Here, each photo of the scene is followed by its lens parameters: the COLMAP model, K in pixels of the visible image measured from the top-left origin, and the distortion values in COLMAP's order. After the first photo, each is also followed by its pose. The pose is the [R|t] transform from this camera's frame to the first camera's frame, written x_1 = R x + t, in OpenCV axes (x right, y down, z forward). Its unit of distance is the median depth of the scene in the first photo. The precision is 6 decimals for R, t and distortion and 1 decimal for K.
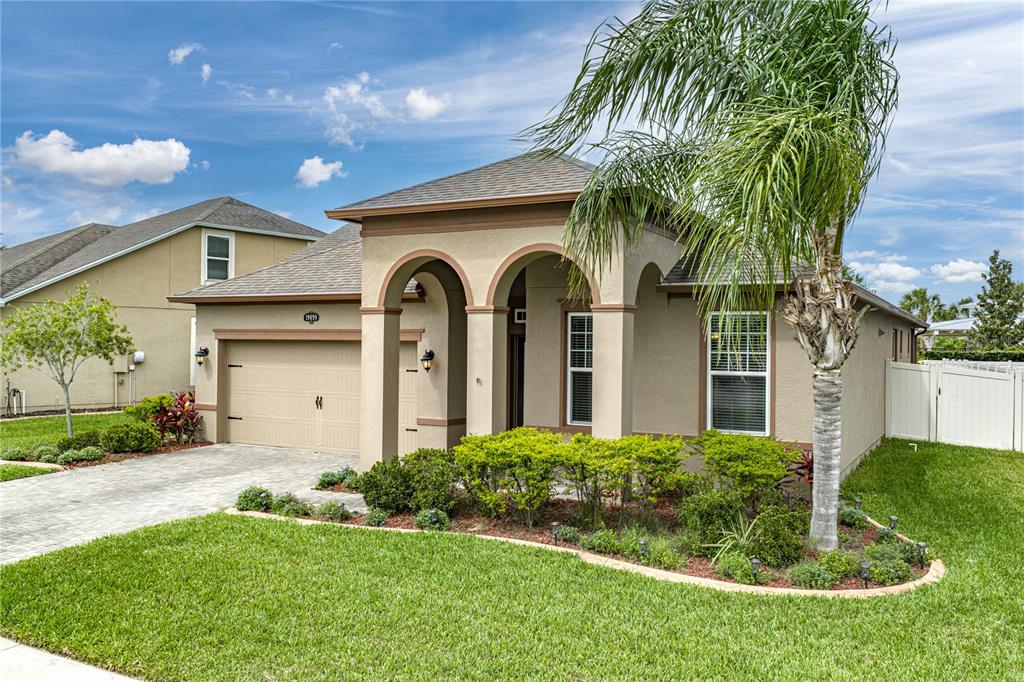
lens RADIAL K [[874.7, 0, 519.0], [0, 874.7, 343.4], [0, 0, 1]] dist [0.028835, 0.003433]
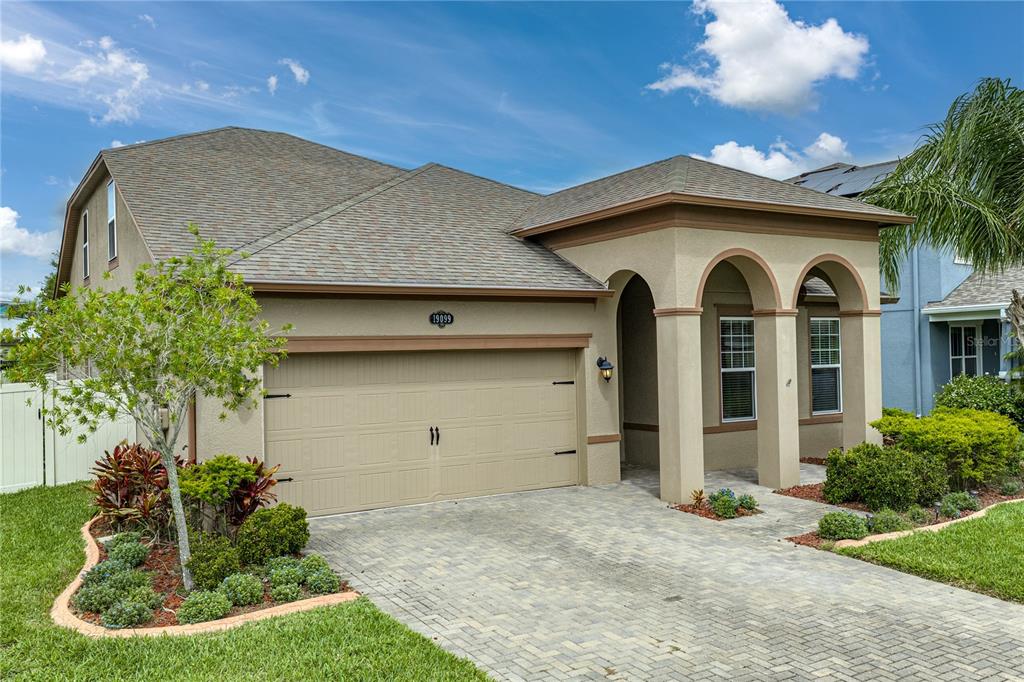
lens RADIAL K [[874.7, 0, 543.8], [0, 874.7, 355.2], [0, 0, 1]] dist [0.028835, 0.003433]
pose [[0.473262, -0.023612, 0.880605, -1.002731], [0.024786, 0.999602, 0.013482, -0.008677], [-0.880573, 0.015446, 0.473659, 0.700978]]
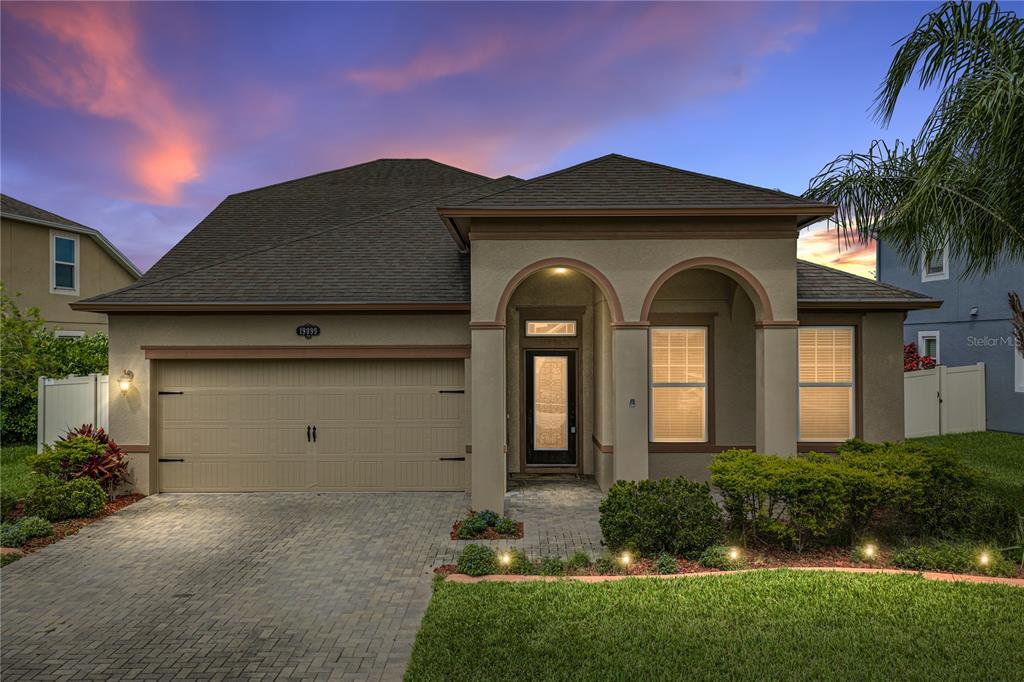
lens RADIAL K [[874.7, 0, 533.4], [0, 874.7, 353.8], [0, 0, 1]] dist [0.028835, 0.003433]
pose [[0.876184, -0.016412, 0.481697, -0.537622], [0.011672, 0.999850, 0.012834, -0.019712], [-0.481836, -0.005622, 0.876244, 0.216572]]
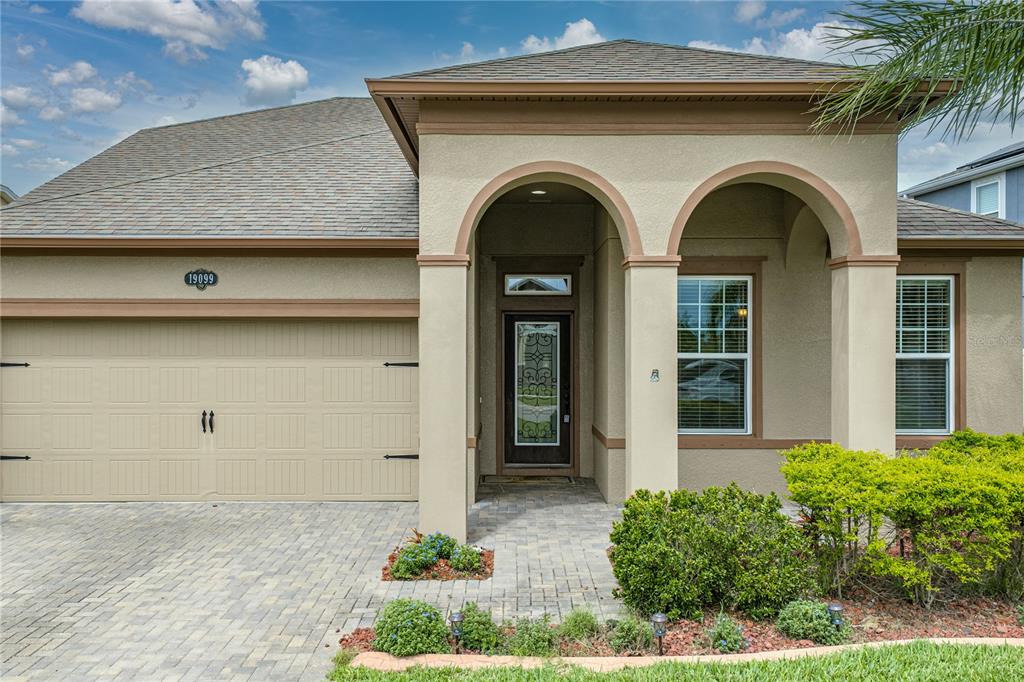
lens RADIAL K [[874.7, 0, 528.2], [0, 874.7, 346.8], [0, 0, 1]] dist [0.028835, 0.003433]
pose [[0.874114, -0.010978, 0.485597, -0.399230], [0.008356, 0.999936, 0.007563, 0.016363], [-0.485649, -0.002553, 0.874150, 0.449636]]
